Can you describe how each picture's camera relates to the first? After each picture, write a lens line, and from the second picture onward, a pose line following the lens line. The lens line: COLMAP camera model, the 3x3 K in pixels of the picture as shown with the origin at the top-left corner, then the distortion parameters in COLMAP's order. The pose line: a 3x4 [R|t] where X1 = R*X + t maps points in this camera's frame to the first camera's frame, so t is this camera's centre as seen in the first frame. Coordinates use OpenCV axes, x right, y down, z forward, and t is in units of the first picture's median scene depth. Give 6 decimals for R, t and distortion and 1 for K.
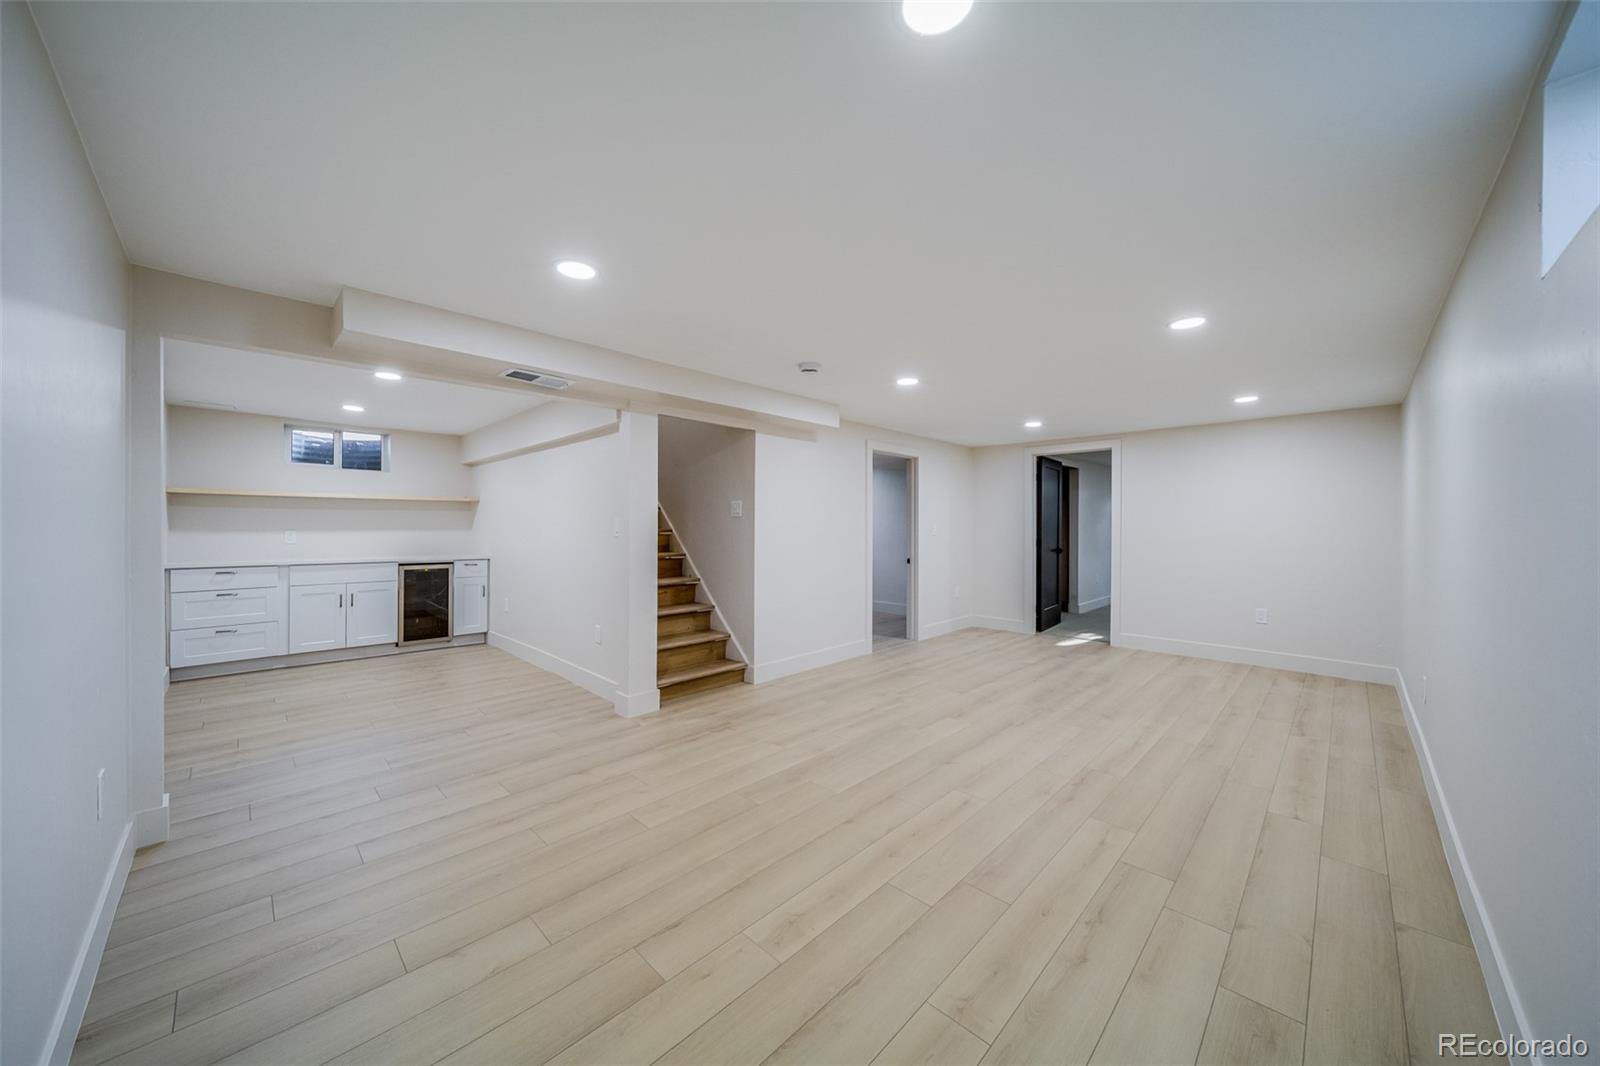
lens RADIAL K [[563.8, 0, 813.9], [0, 563.8, 524.8], [0, 0, 1]] dist [-0.000119, -0.000483]
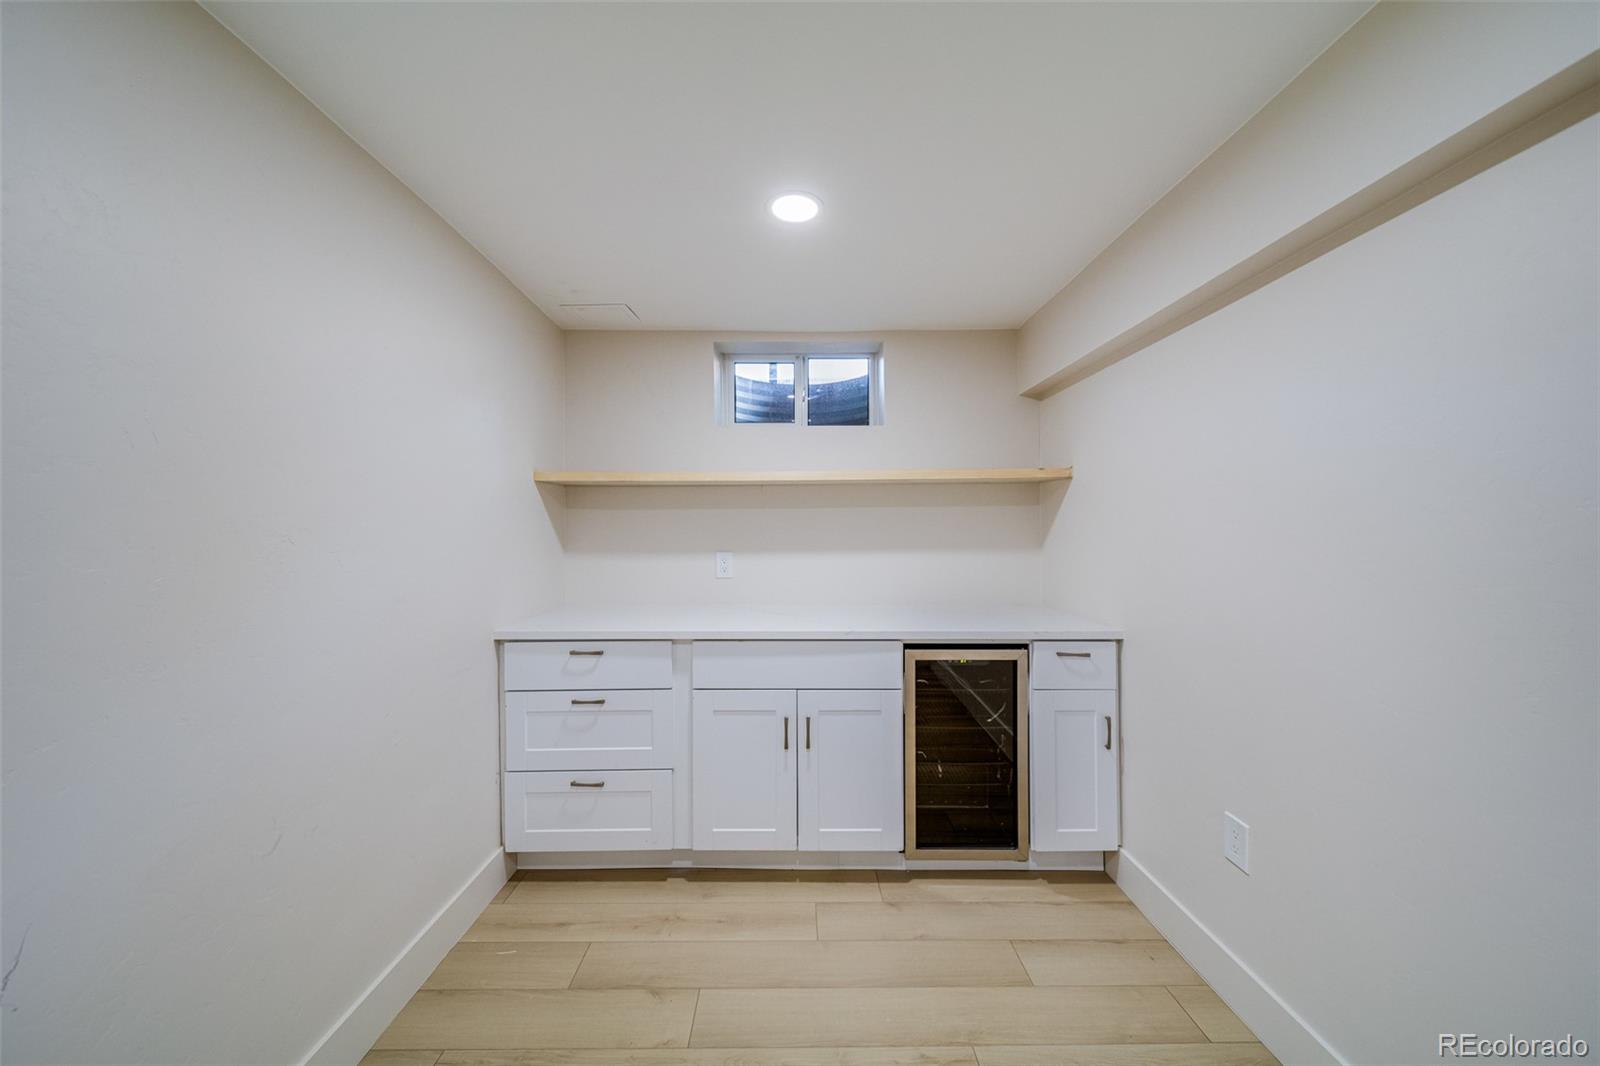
lens RADIAL K [[563.8, 0, 800.4], [0, 563.8, 531.7], [0, 0, 1]] dist [-0.000119, -0.000483]
pose [[0.698154, -0.008529, -0.715897, -0.512049], [0.010304, 0.999945, -0.001864, -0.005957], [0.715873, -0.006075, 0.698204, 0.684851]]
